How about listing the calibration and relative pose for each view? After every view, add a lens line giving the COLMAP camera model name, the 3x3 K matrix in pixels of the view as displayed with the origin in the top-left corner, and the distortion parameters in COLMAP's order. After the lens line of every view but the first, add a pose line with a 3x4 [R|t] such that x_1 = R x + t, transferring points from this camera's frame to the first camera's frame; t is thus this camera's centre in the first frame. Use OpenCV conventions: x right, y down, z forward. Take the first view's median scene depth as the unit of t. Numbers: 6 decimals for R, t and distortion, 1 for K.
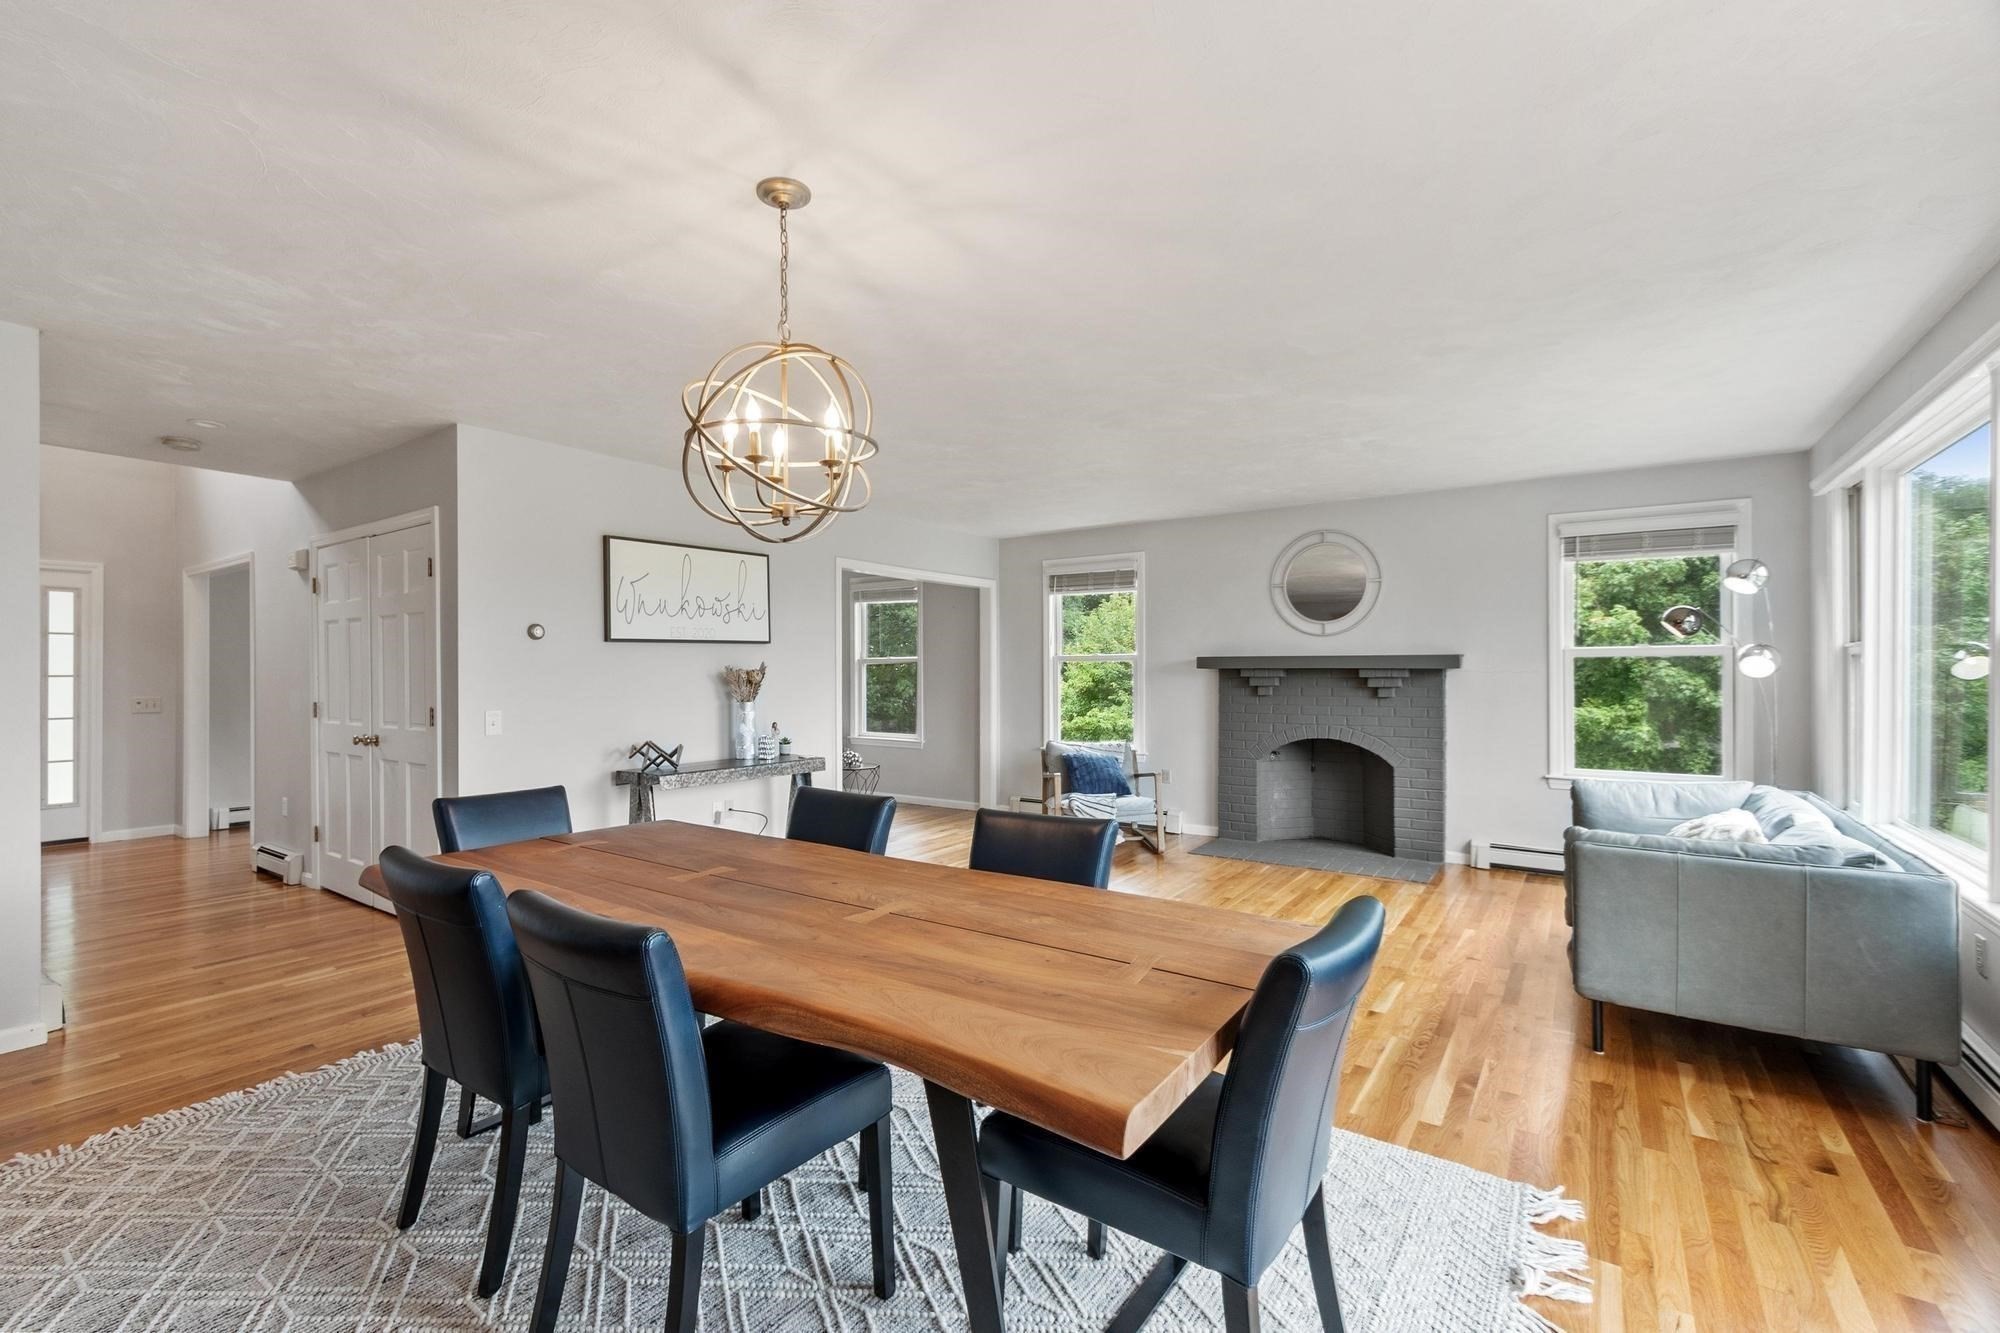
lens RADIAL K [[865.3, 0, 986.8], [0, 865.3, 678.3], [0, 0, 1]] dist [-0.000501, -0.000093]
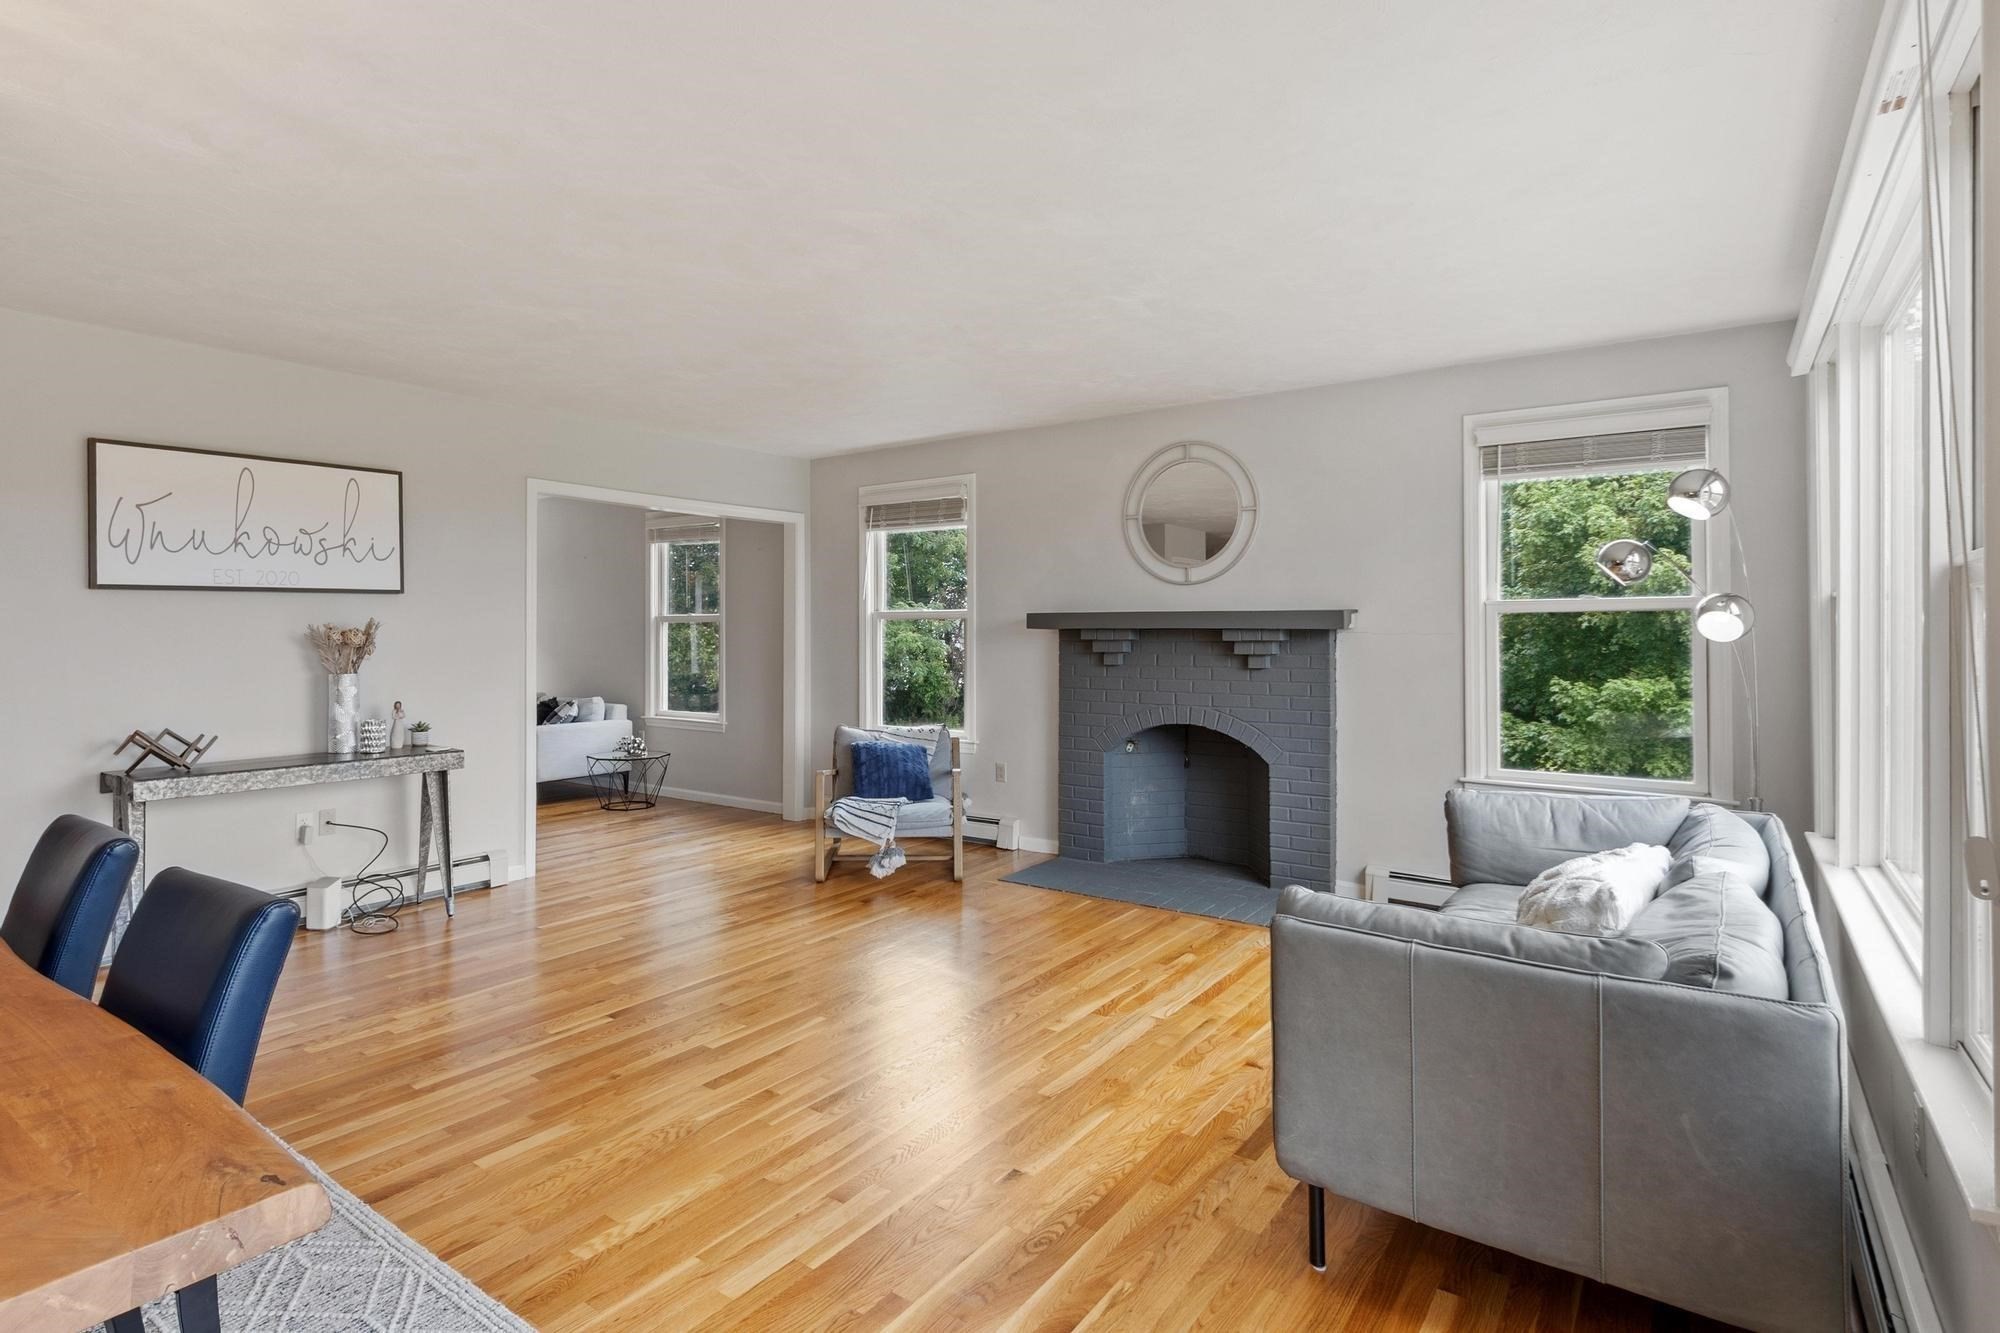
lens RADIAL K [[991.8, 0, 1019.6], [0, 991.8, 631.4], [0, 0, 1]] dist [0.004542, -0.000513]
pose [[0.999975, 0.001723, -0.006802, 0.274041], [-0.001789, 0.999951, -0.009756, -0.000753], [0.006785, 0.009768, 0.999929, 0.165468]]
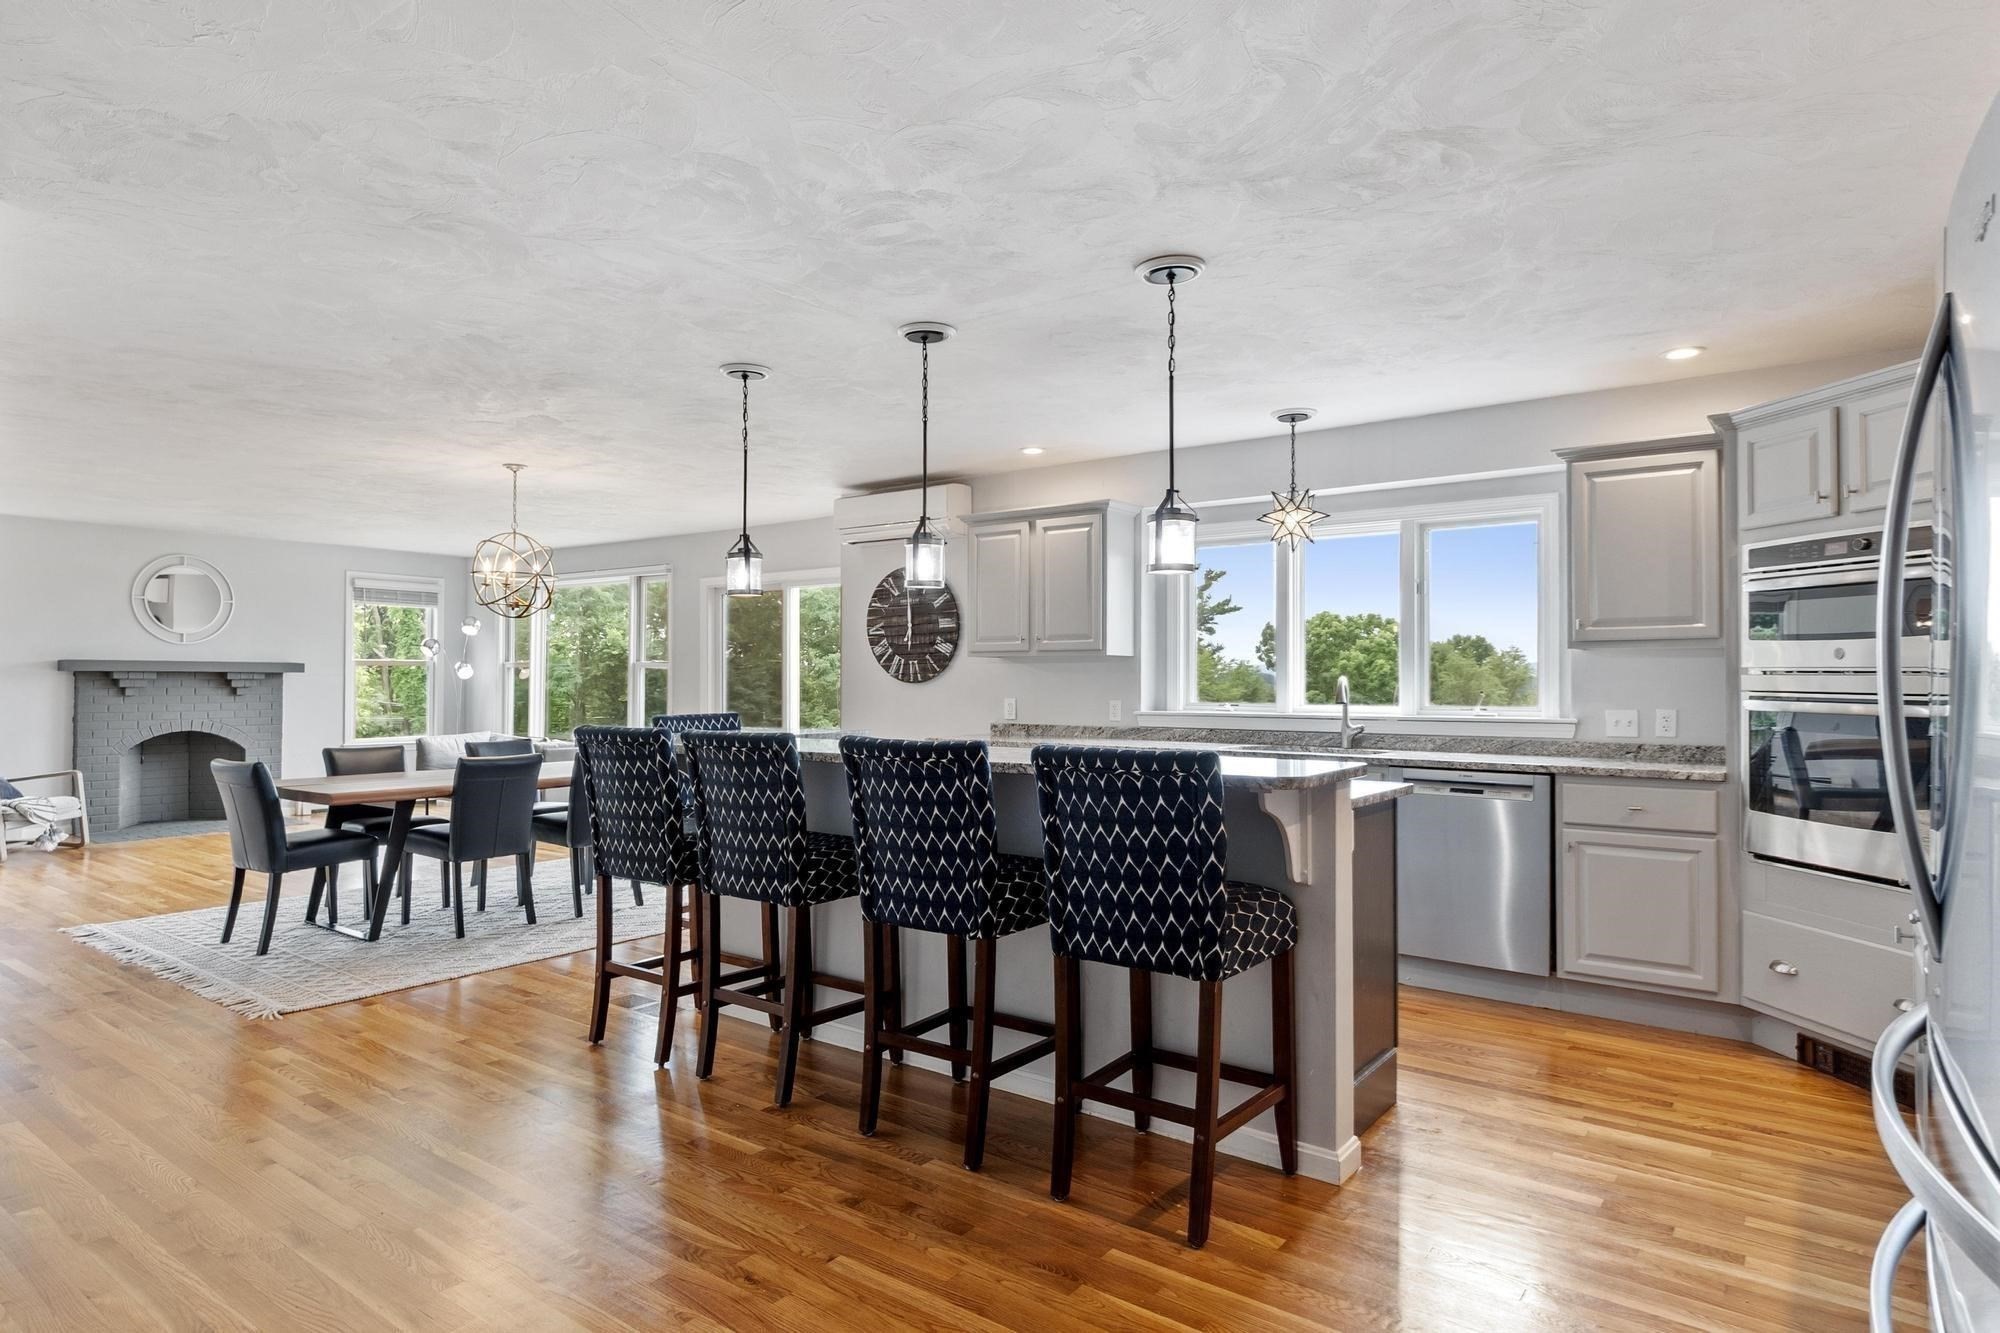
lens RADIAL K [[1044.0, 0, 990.6], [0, 1044.0, 670.1], [0, 0, 1]] dist [0.001499, 0.000230]
pose [[-0.015818, 0.006969, 0.999851, -1.143927], [0.002704, 0.999972, -0.006927, -0.000390], [-0.999871, 0.002594, -0.015836, -0.089940]]
